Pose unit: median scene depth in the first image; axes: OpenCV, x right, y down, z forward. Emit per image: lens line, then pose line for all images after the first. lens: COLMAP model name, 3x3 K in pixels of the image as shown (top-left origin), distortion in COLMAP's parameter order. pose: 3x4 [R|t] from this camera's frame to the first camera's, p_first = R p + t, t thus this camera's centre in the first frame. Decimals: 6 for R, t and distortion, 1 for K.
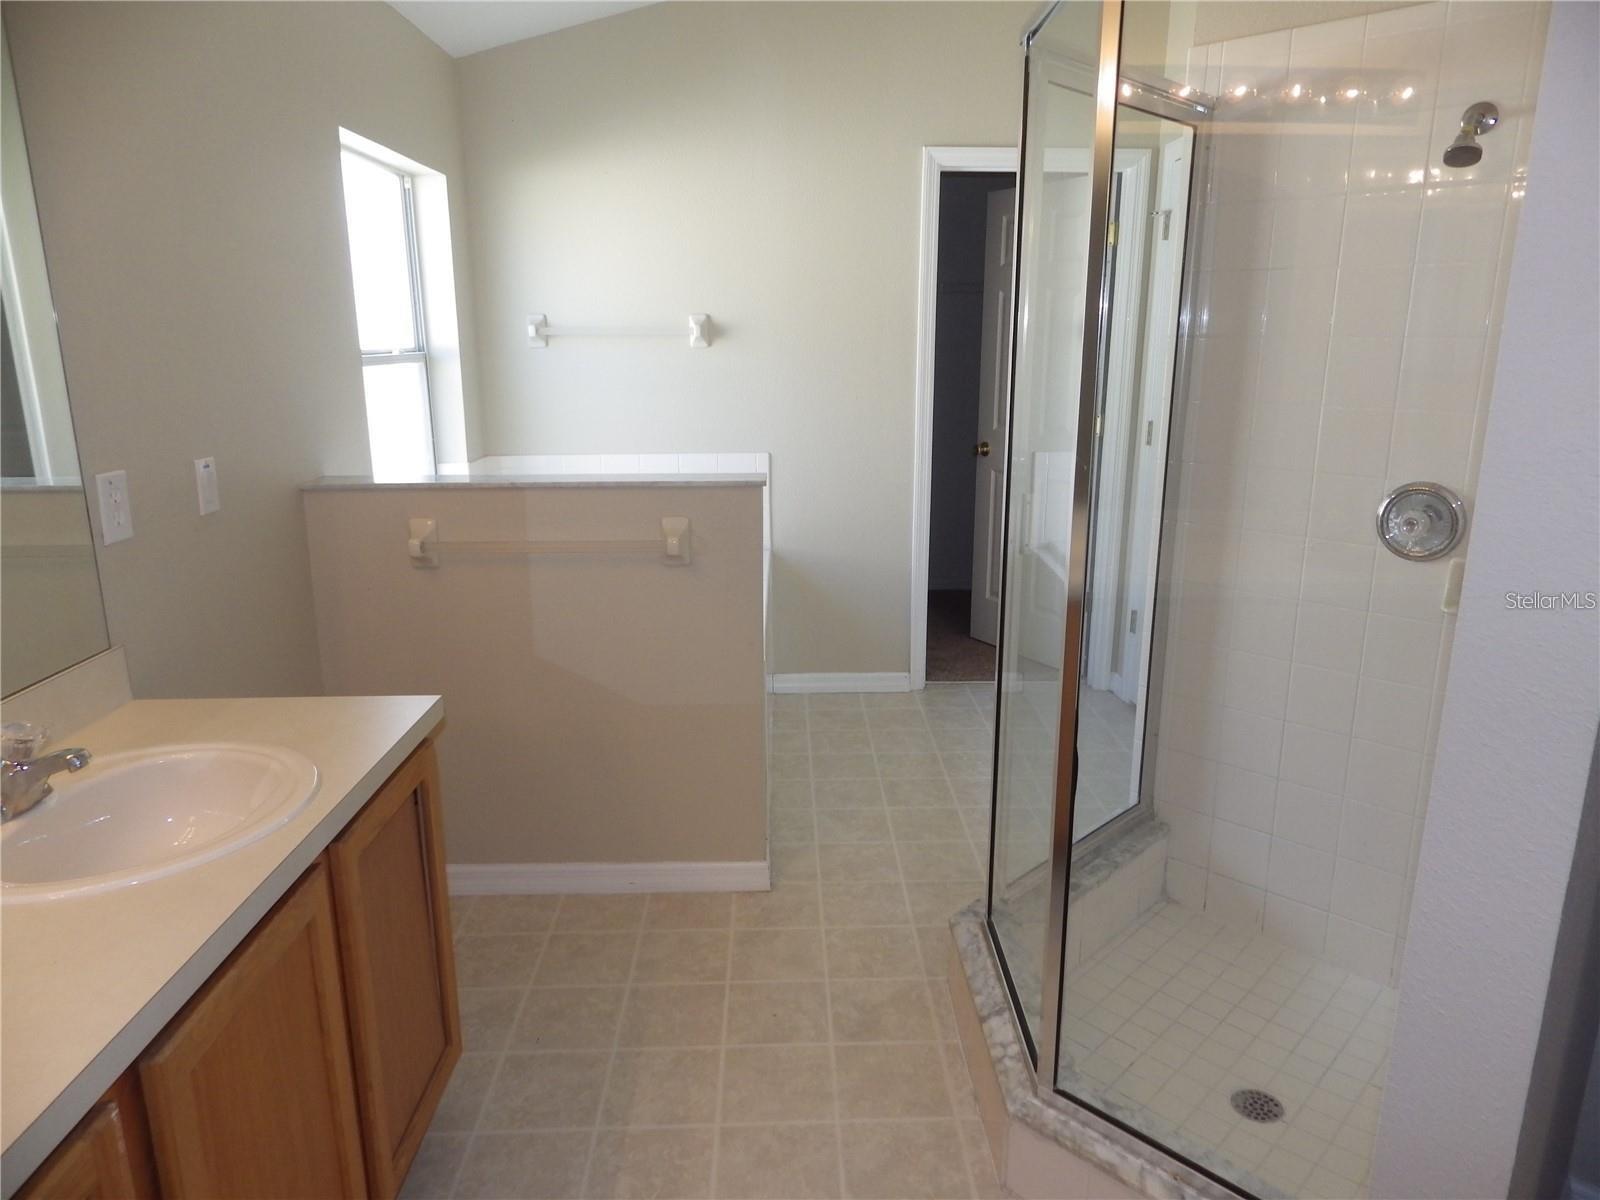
lens RADIAL K [[1067.2, 0, 804.7], [0, 1067.2, 595.8], [0, 0, 1]] dist [0.004284, -0.003568]
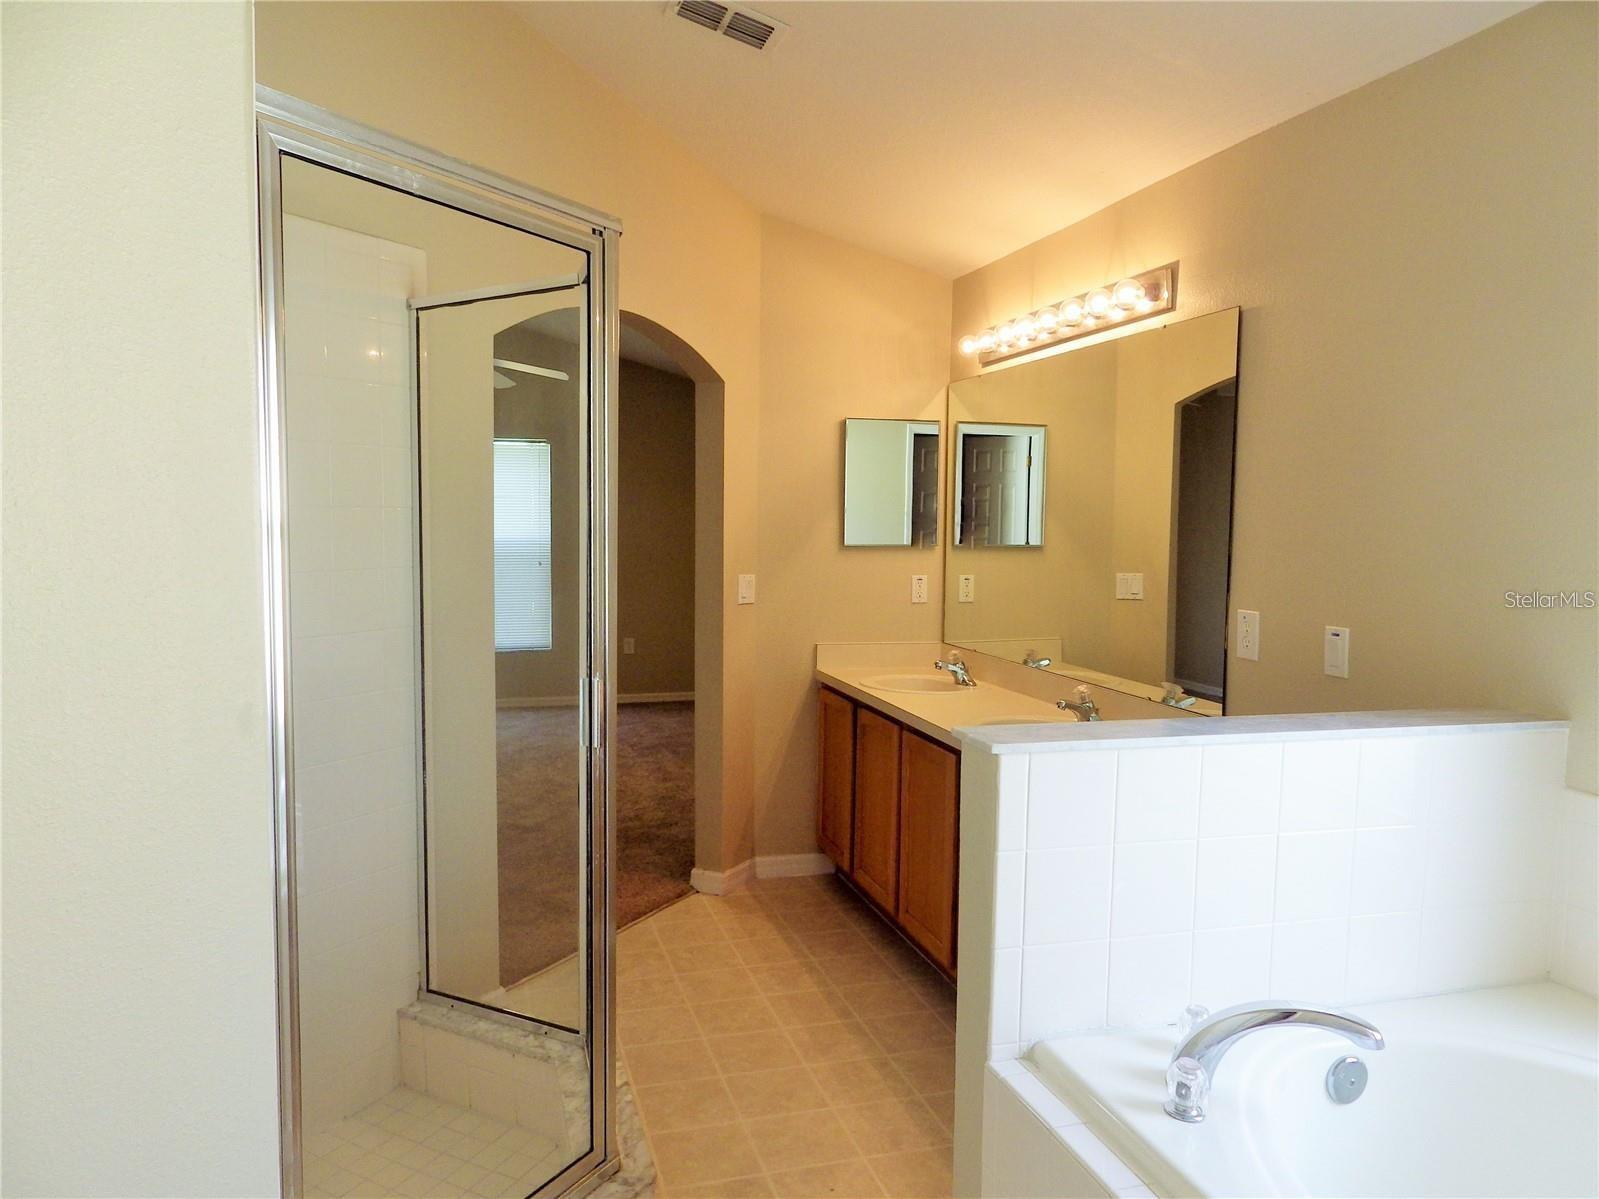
lens RADIAL K [[1066.5, 0, 804.2], [0, 1066.5, 595.3], [0, 0, 1]] dist [0.004284, -0.003568]
pose [[-0.962024, 0.026783, -0.271648, 0.227565], [-0.060552, 0.949441, 0.308051, -0.394885], [0.266164, 0.312801, -0.911763, 1.559770]]
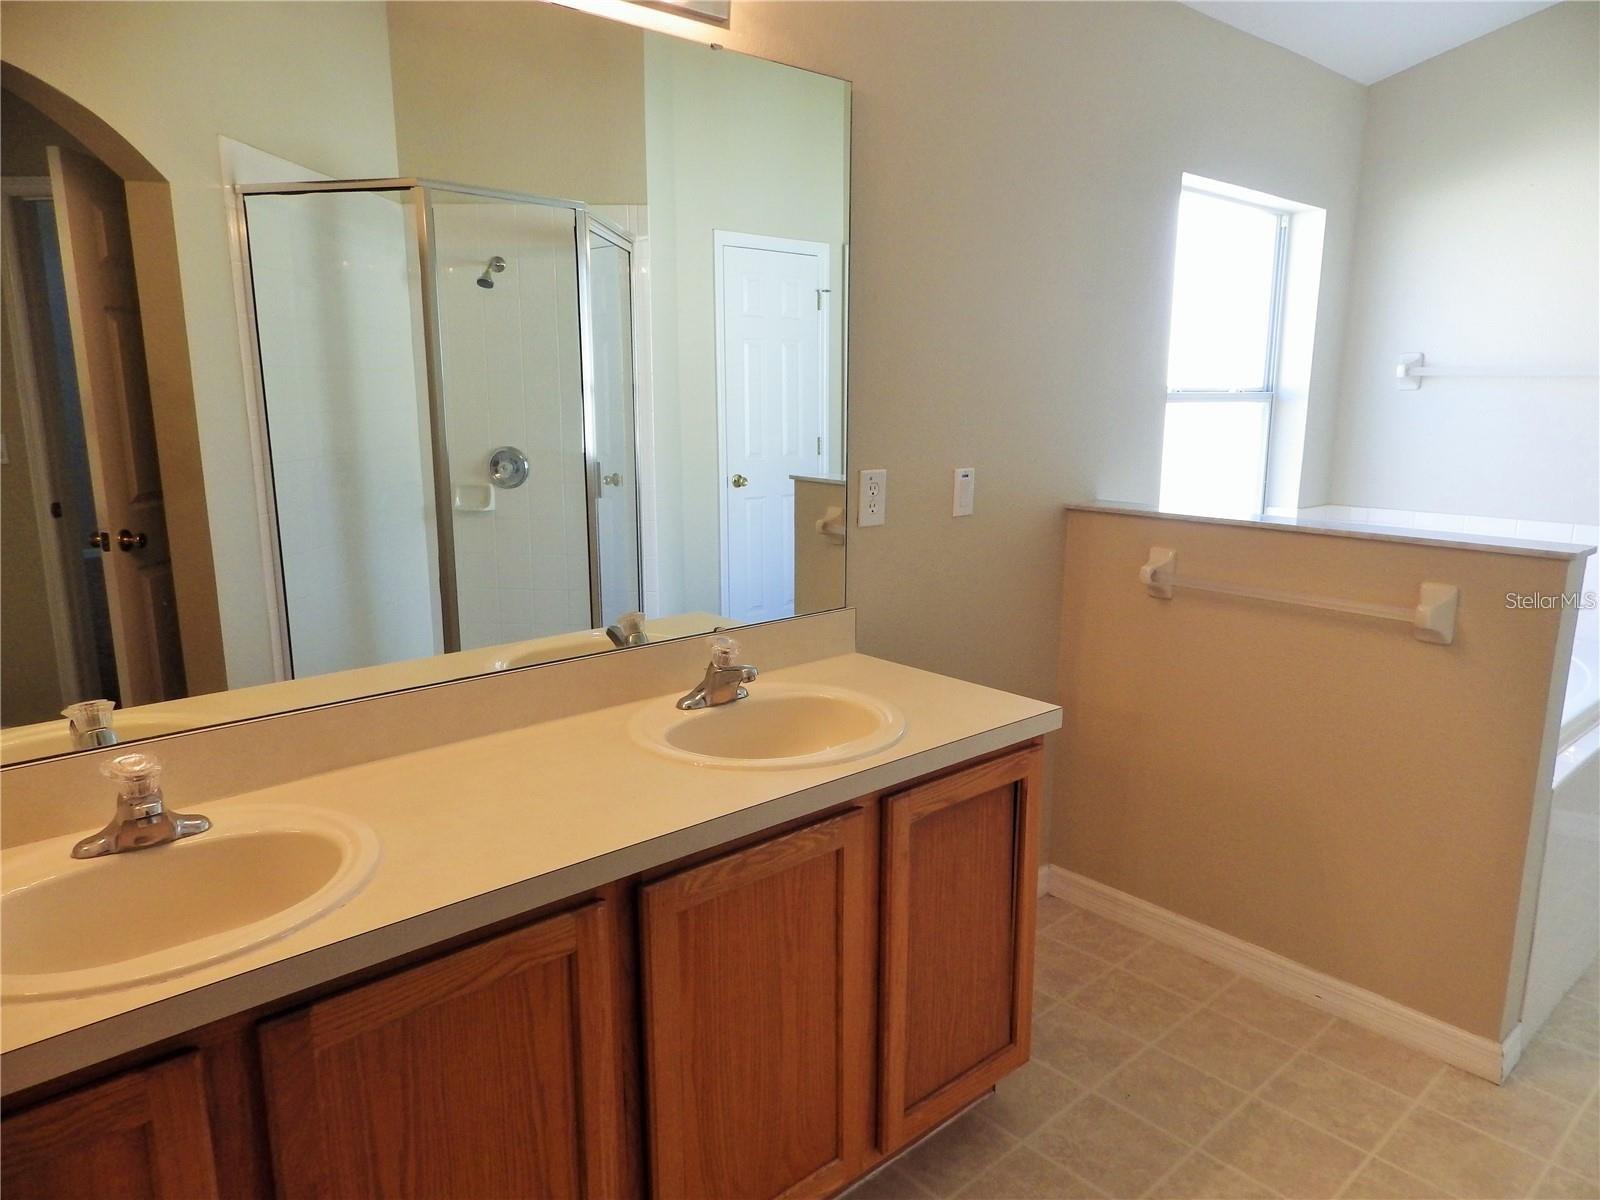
lens RADIAL K [[1067.2, 0, 804.7], [0, 1067.2, 595.8], [0, 0, 1]] dist [0.004284, -0.003568]
pose [[0.648004, 0.152700, -0.746172, 0.181182], [-0.190067, 0.981121, 0.035719, -0.000512], [0.737540, 0.118677, 0.664794, 0.090624]]
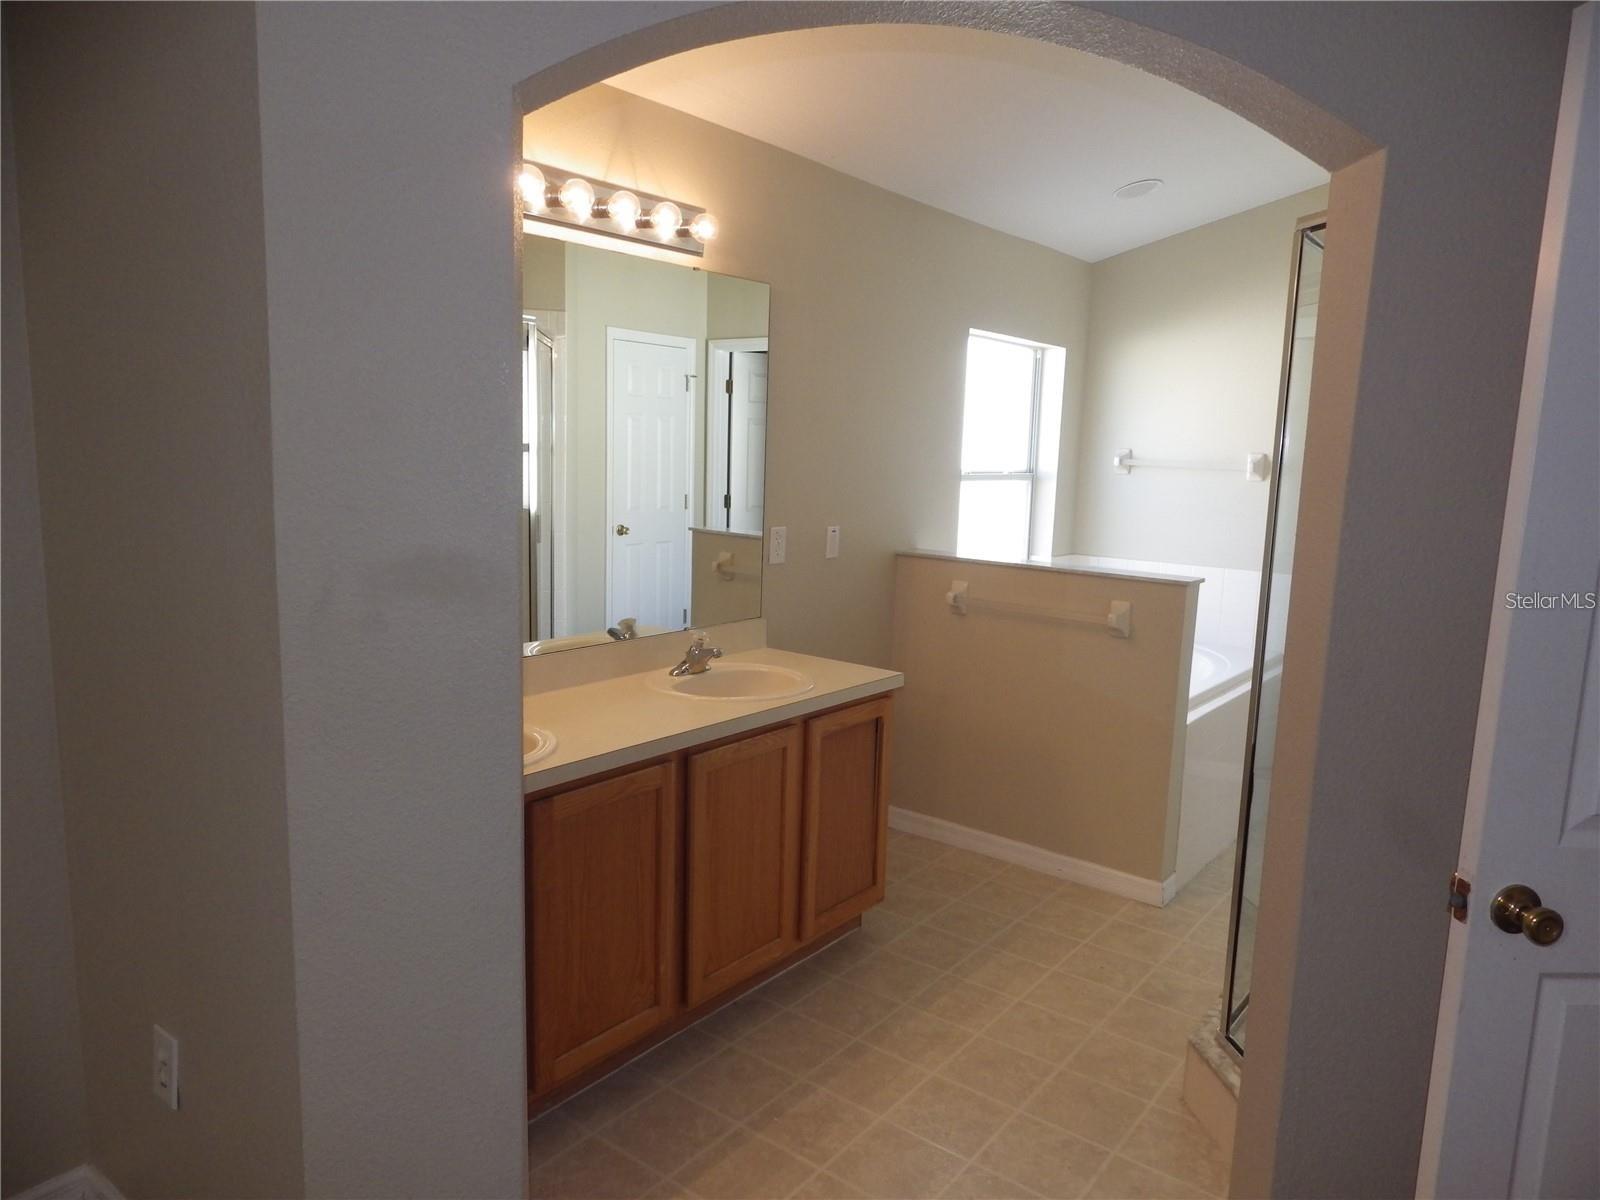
lens RADIAL K [[1067.2, 0, 804.7], [0, 1067.2, 595.8], [0, 0, 1]] dist [0.004284, -0.003568]
pose [[0.772662, 0.121577, -0.623067, 0.422693], [-0.188735, 0.981103, -0.042609, 0.055509], [0.606112, 0.150517, 0.781007, -0.318047]]
